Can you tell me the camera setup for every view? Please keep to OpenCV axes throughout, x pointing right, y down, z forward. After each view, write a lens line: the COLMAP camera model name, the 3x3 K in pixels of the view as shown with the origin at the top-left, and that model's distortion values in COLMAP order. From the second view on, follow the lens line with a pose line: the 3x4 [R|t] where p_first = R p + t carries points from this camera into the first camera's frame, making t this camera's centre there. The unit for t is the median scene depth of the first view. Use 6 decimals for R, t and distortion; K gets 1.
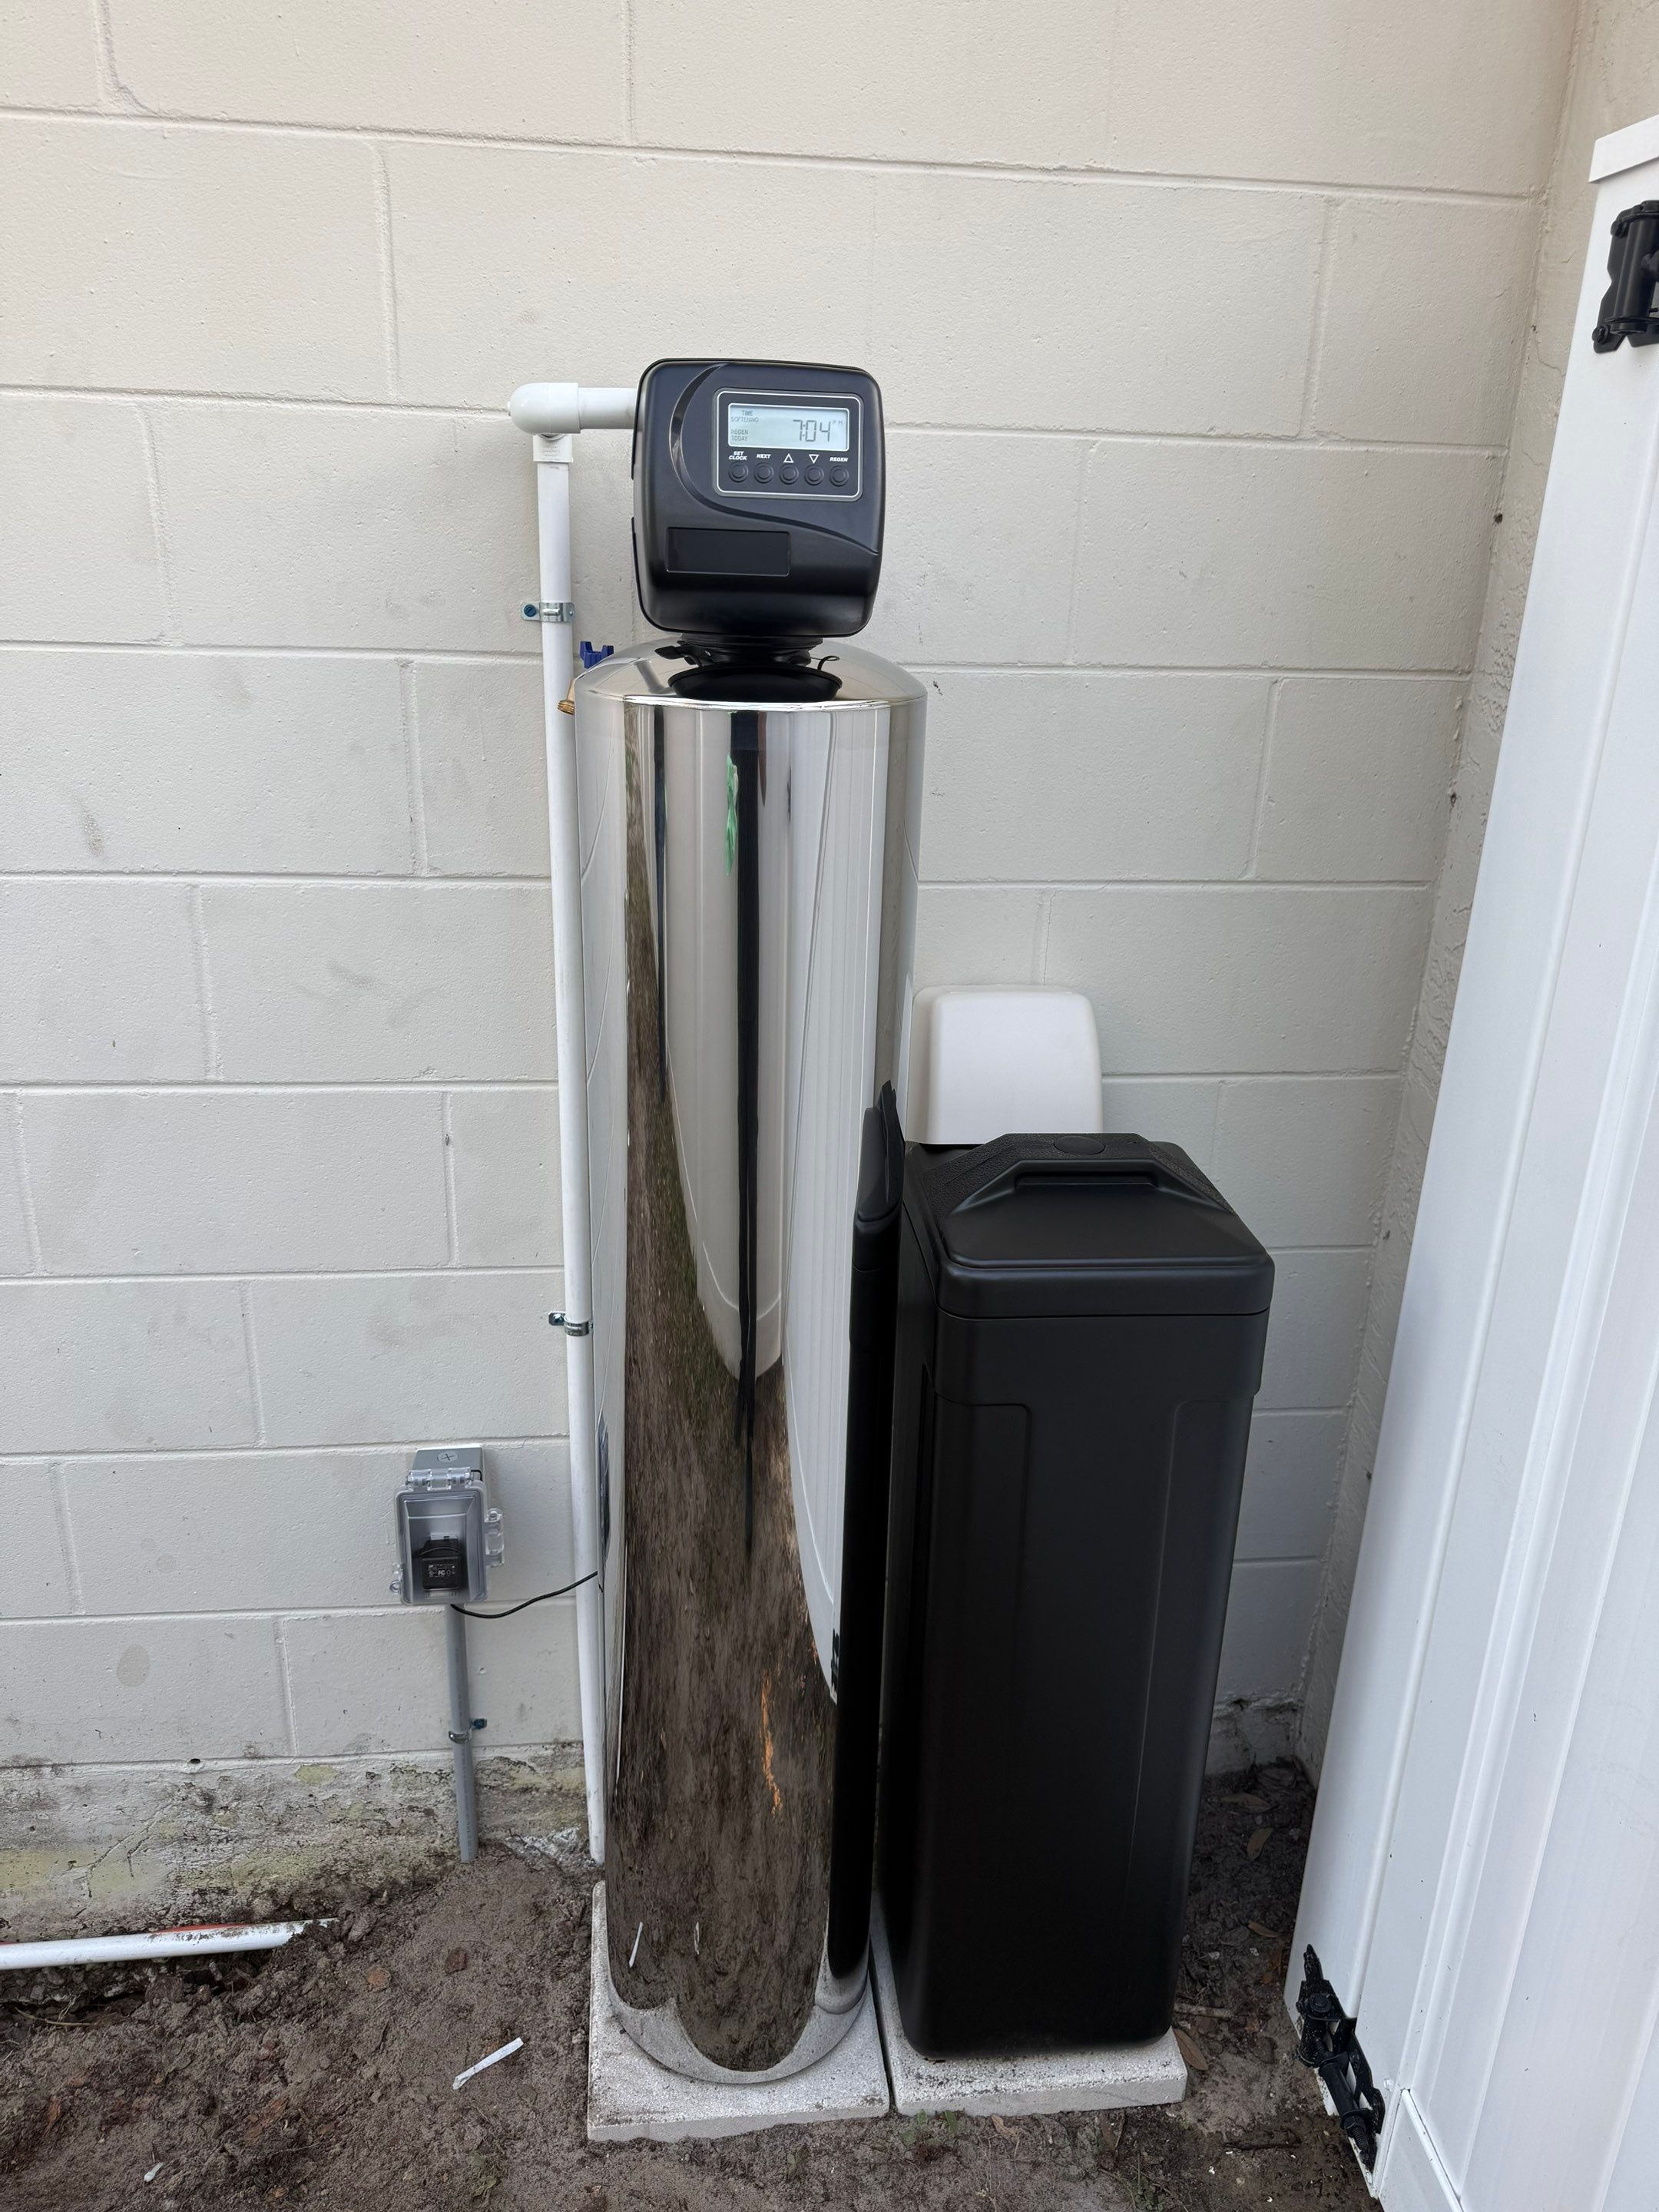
lens RADIAL K [[1638.4, 0, 808.4], [0, 1638.4, 1112.2], [0, 0, 1]] dist [0.015929, -0.028564]
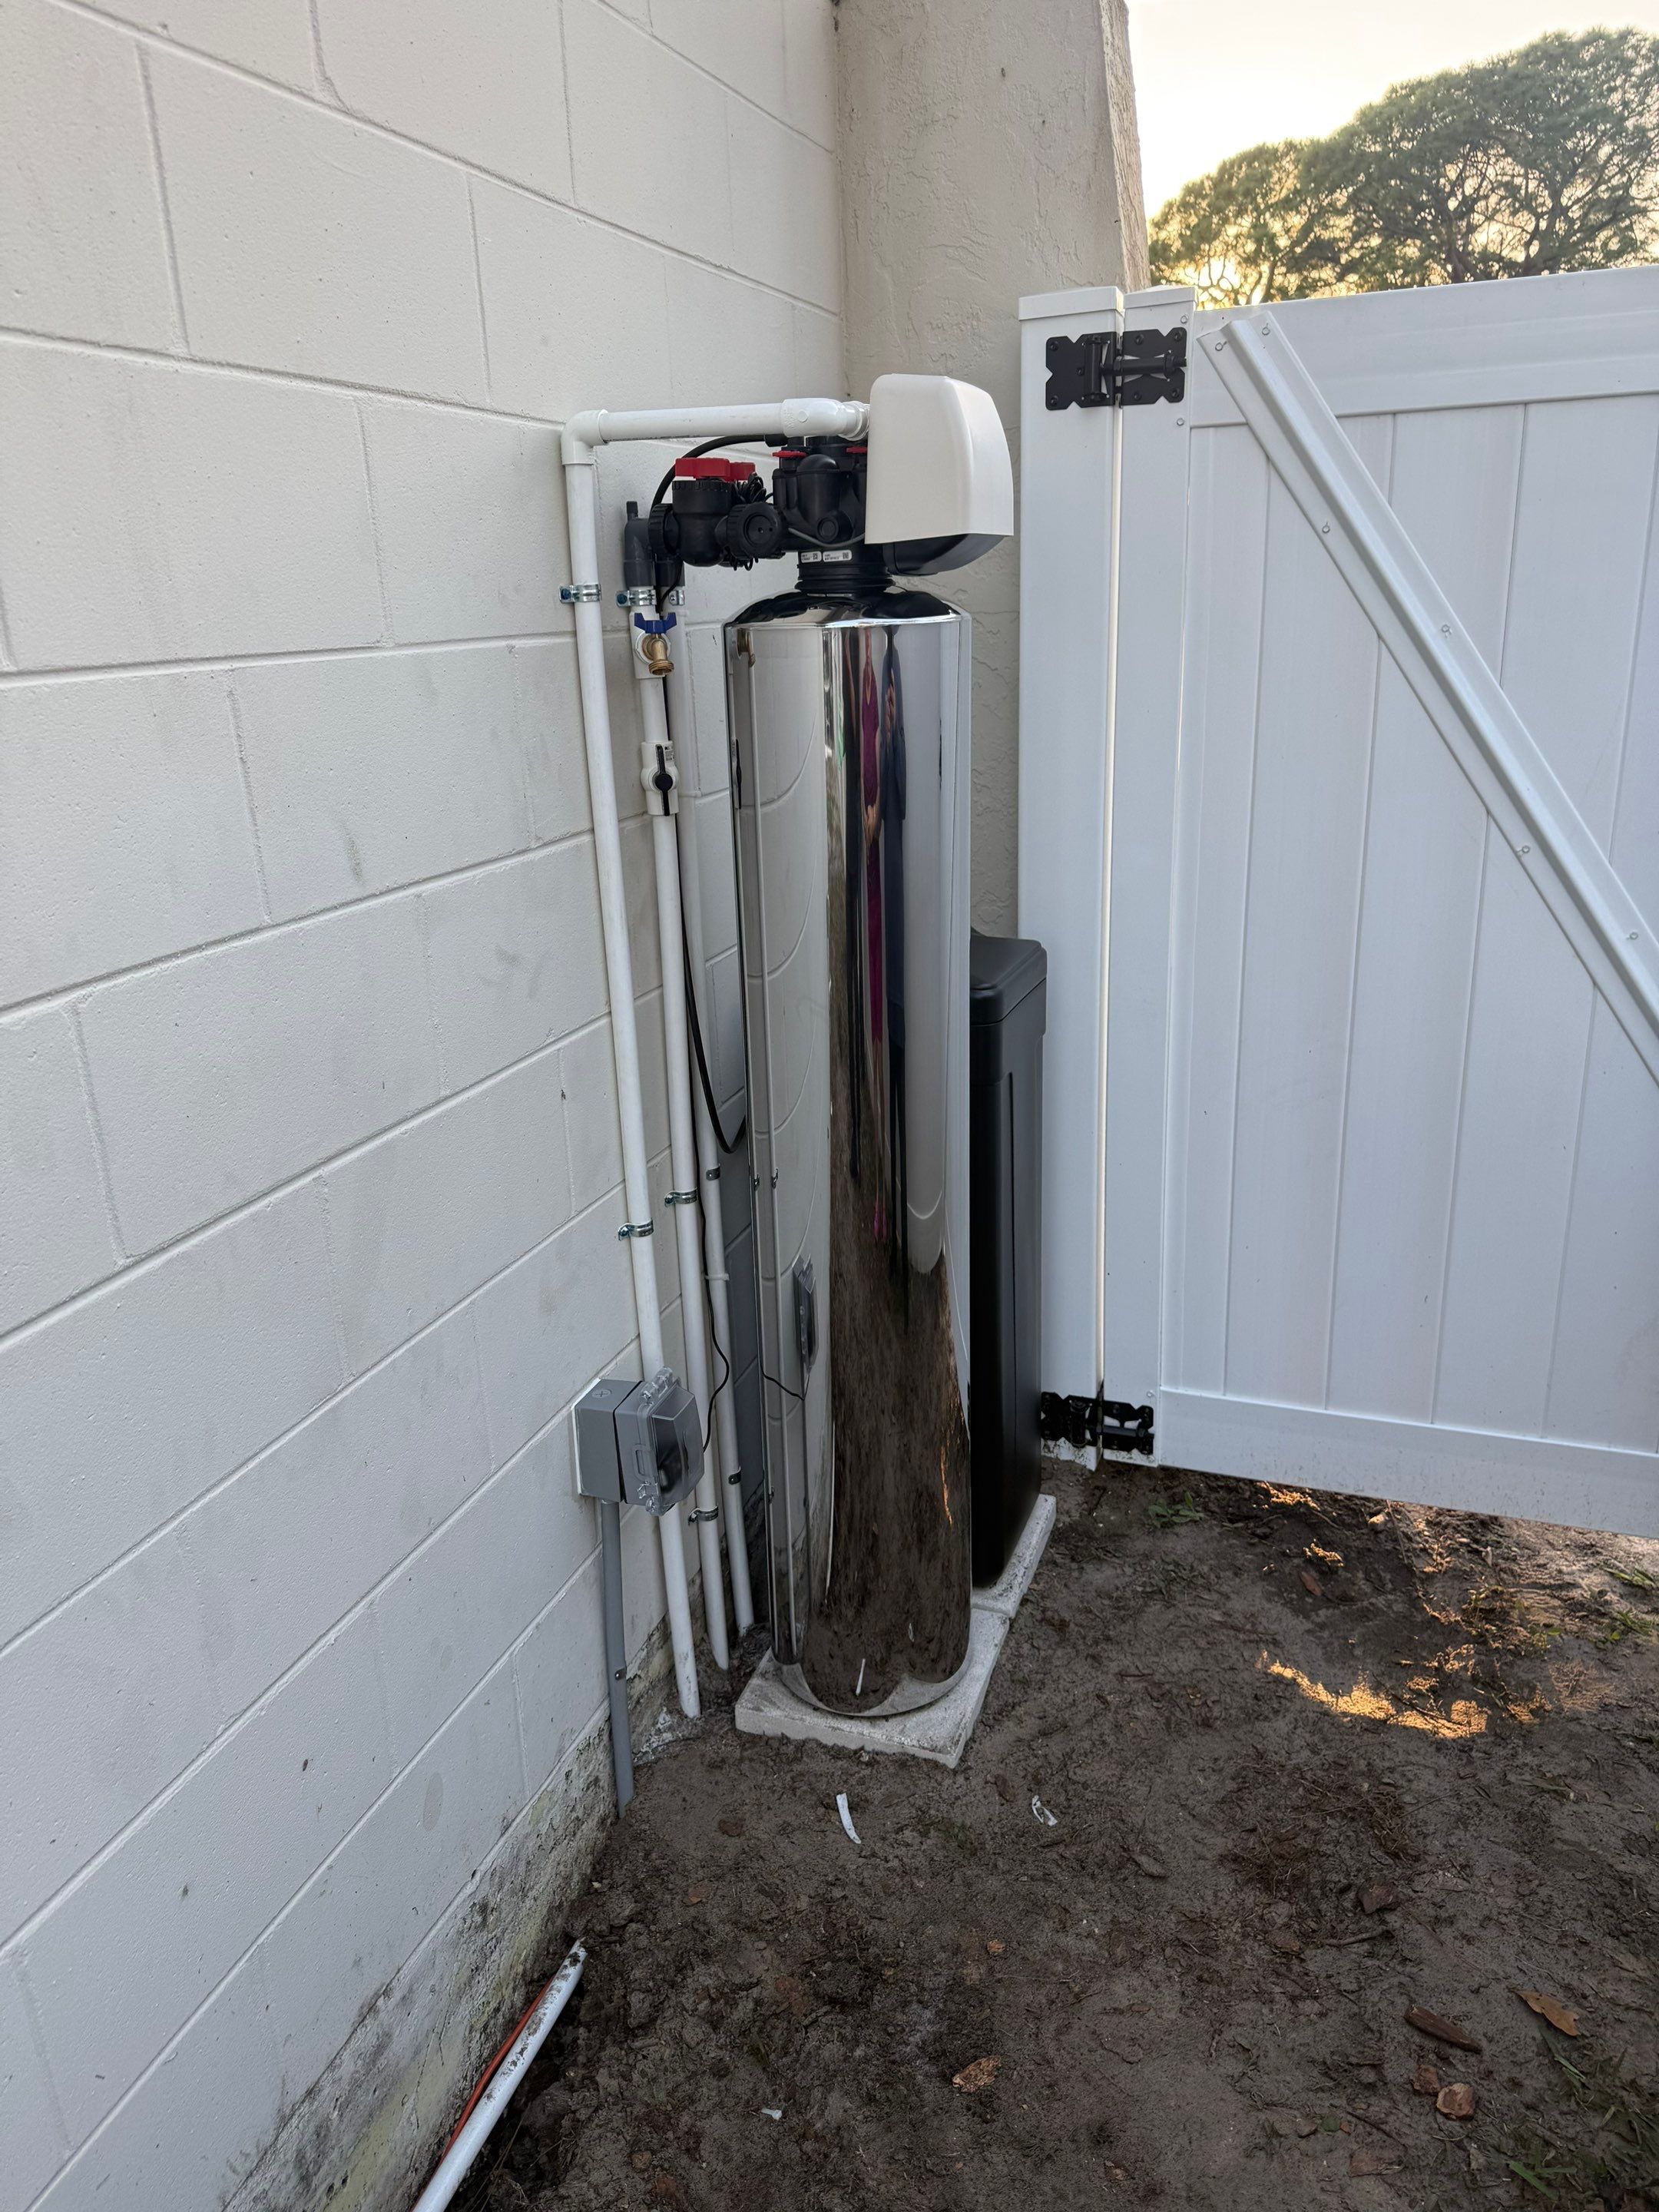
lens RADIAL K [[1638.4, 0, 871.2], [0, 1638.4, 1141.7], [0, 0, 1]] dist [0.015929, -0.028564]
pose [[0.406041, -0.334656, 0.850374, -1.087989], [0.359611, 0.913972, 0.187976, -0.085706], [-0.840125, 0.229478, 0.491456, 0.311468]]
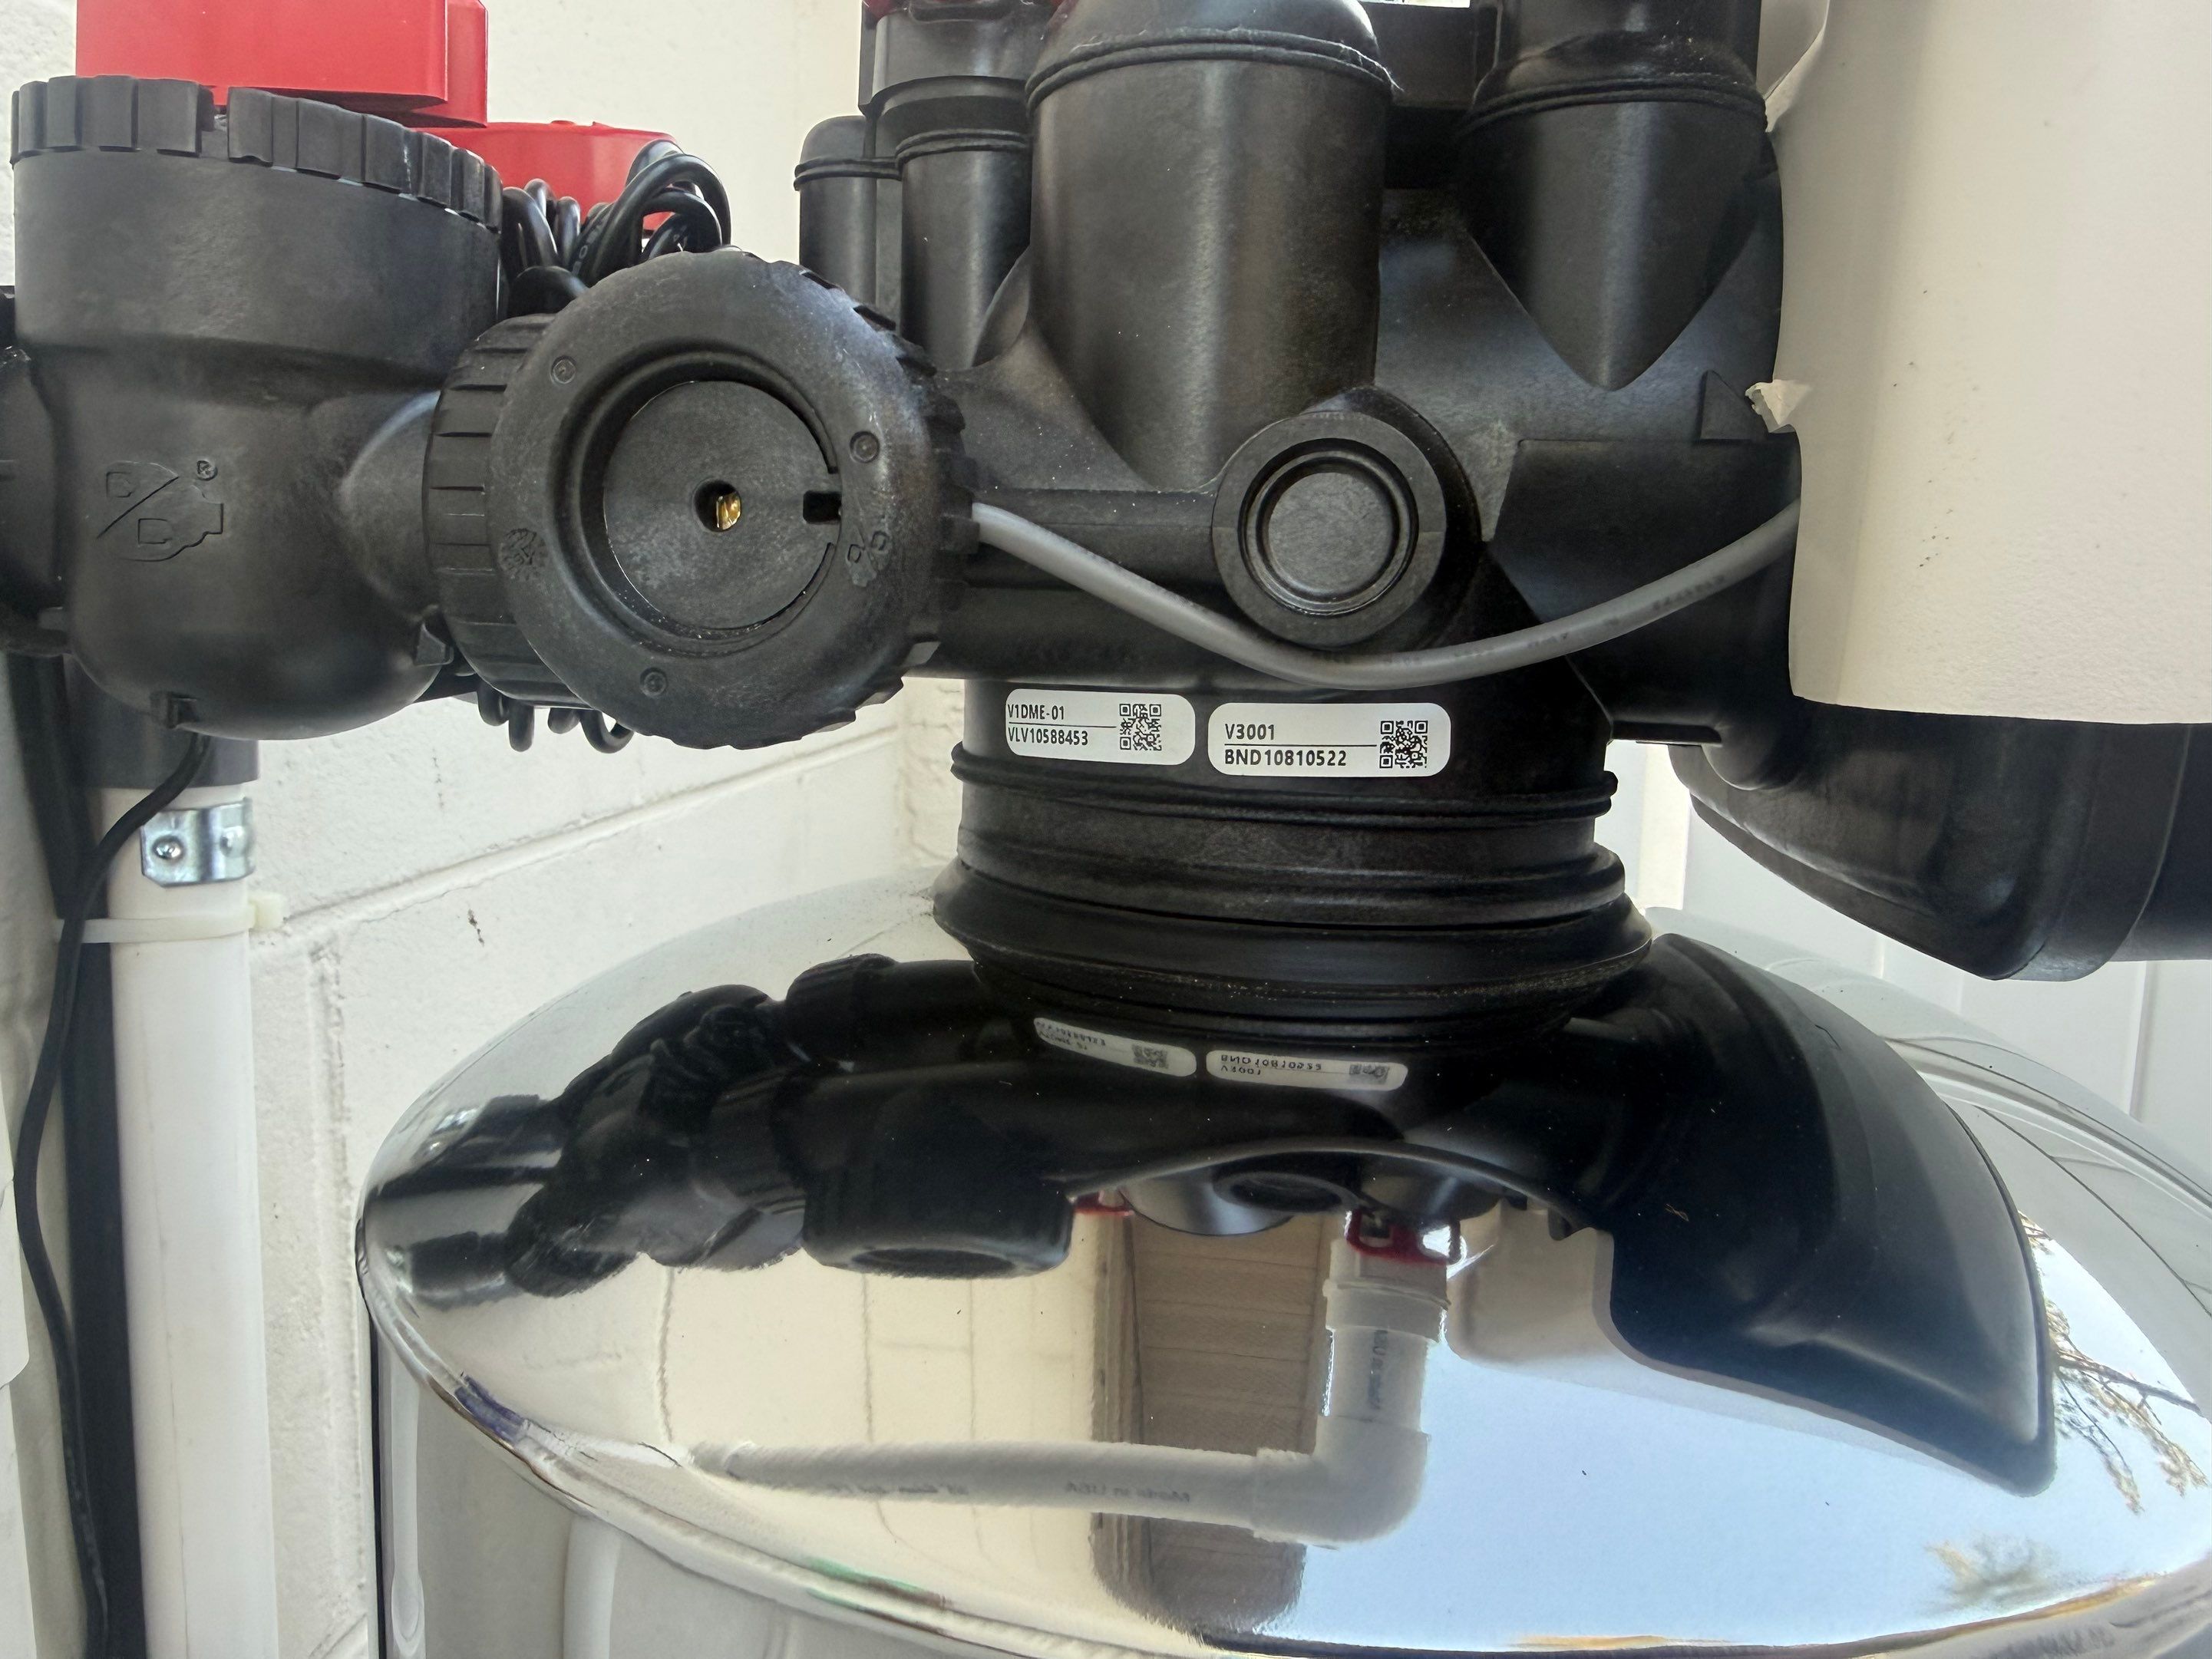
lens RADIAL K [[1638.2, 0, 996.8], [0, 1638.2, 833.2], [0, 0, 1]] dist [0.015929, -0.028564]
pose [[0.274325, -0.161161, 0.948036, -0.187593], [0.323192, 0.943962, 0.066949, -0.253125], [-0.905700, 0.288032, 0.311038, 0.756672]]
